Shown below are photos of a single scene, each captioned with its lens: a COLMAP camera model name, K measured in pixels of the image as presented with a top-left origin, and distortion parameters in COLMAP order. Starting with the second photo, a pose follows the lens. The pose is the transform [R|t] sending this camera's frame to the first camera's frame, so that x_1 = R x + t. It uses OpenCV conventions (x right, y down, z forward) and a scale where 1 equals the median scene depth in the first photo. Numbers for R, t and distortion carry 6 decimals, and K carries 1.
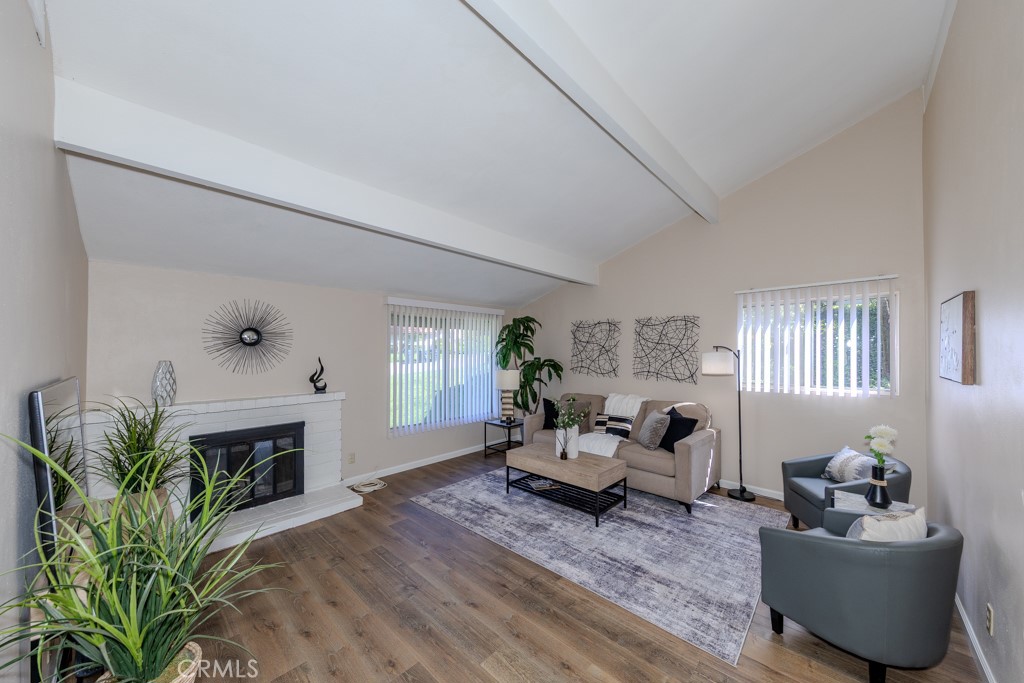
lens RADIAL K [[368.3, 0, 509.5], [0, 368.3, 349.2], [0, 0, 1]] dist [0.002788, 0.000103]
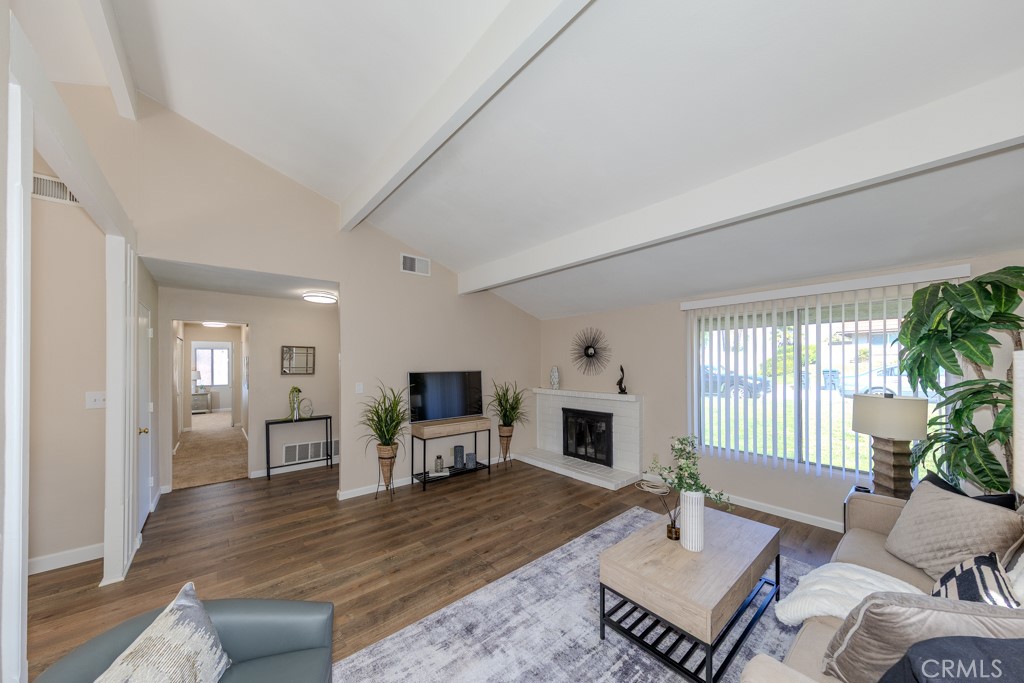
lens RADIAL K [[345.5, 0, 512.9], [0, 345.5, 362.5], [0, 0, 1]] dist [0.003094, 0.000087]
pose [[-0.109461, 0.000428, -0.993991, 0.791253], [0.013685, 0.999906, -0.001077, 0.010207], [0.993897, -0.013721, -0.109457, 0.864433]]
